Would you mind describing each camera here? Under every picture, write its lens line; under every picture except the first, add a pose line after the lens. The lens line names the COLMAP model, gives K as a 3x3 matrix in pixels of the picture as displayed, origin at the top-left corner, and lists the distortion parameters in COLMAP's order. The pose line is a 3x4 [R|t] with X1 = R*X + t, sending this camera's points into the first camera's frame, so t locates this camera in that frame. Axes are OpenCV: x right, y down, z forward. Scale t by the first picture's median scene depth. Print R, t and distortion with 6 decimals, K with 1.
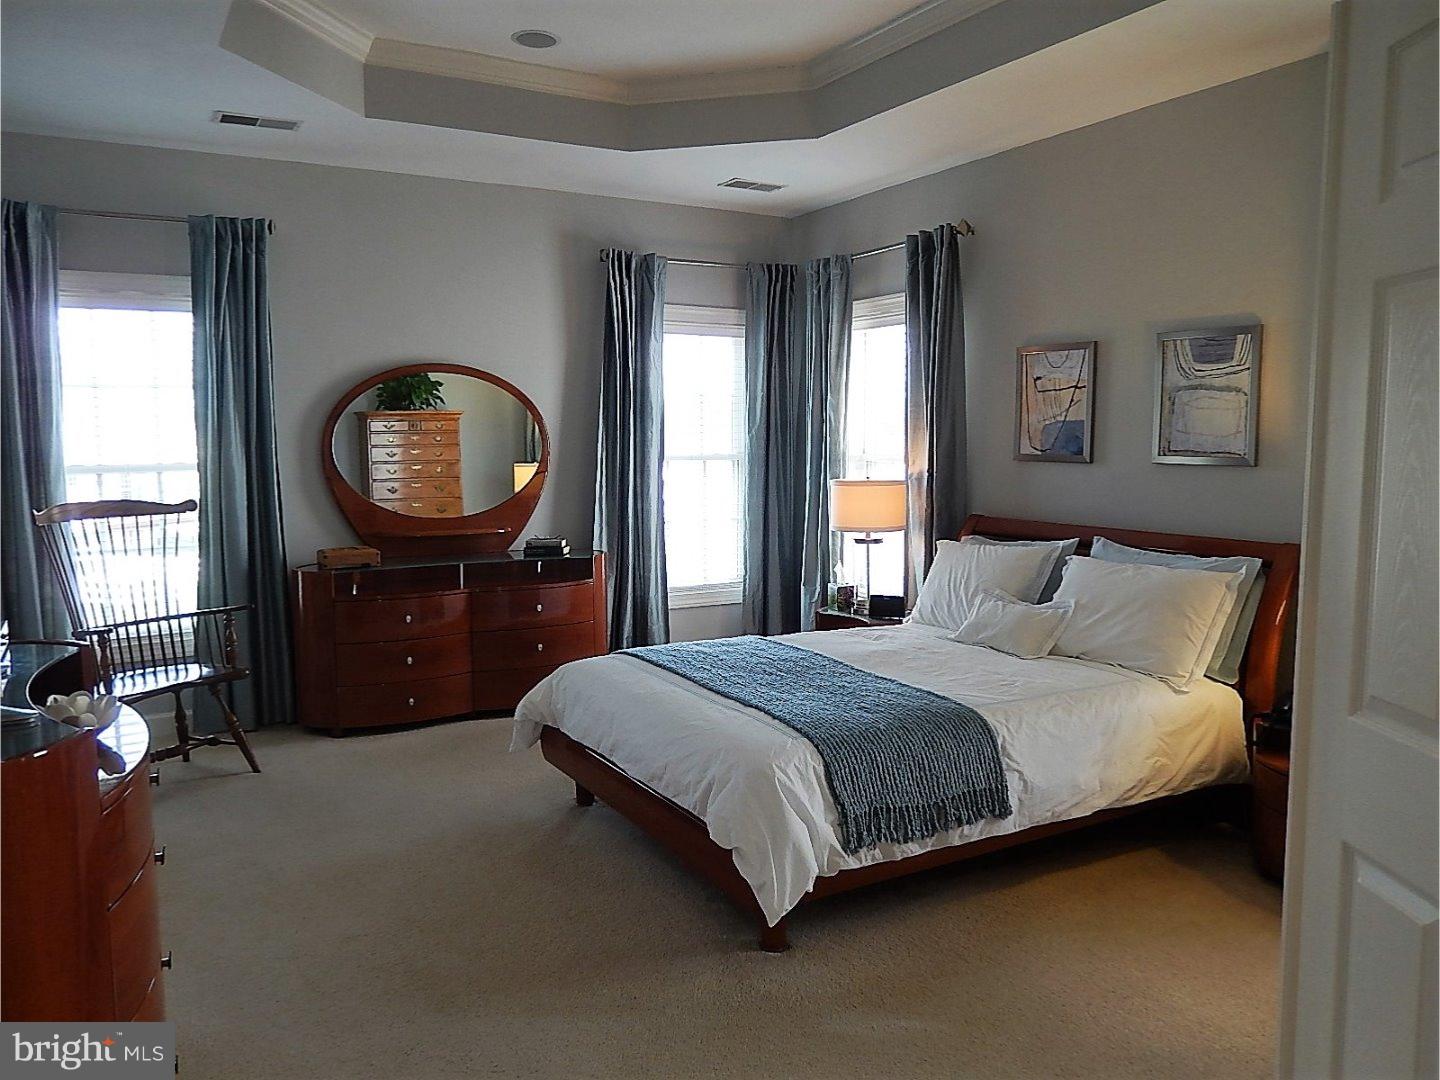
lens RADIAL K [[1082.5, 0, 712.8], [0, 1082.5, 527.6], [0, 0, 1]] dist [-0.015277, 0.000266]
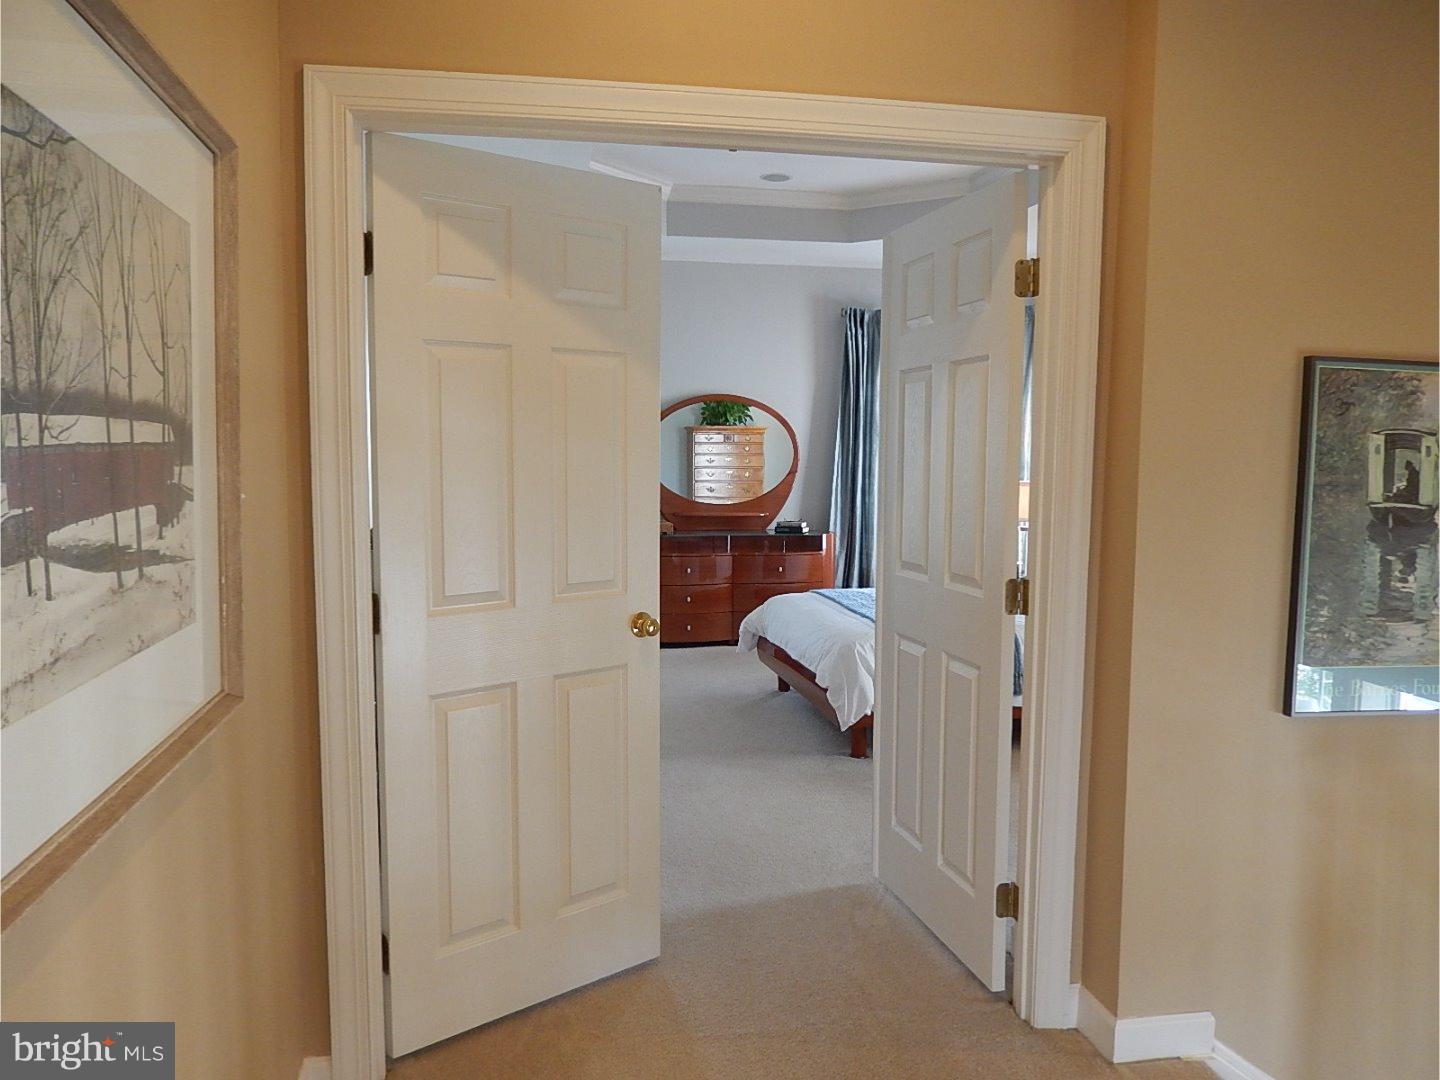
lens RADIAL K [[1082.5, 0, 722.7], [0, 1082.5, 544.4], [0, 0, 1]] dist [-0.015277, 0.000266]
pose [[0.950604, 0.038500, -0.308009, 0.182484], [-0.037595, 0.999254, 0.008873, 0.029982], [0.308121, 0.003145, 0.951342, -0.325733]]
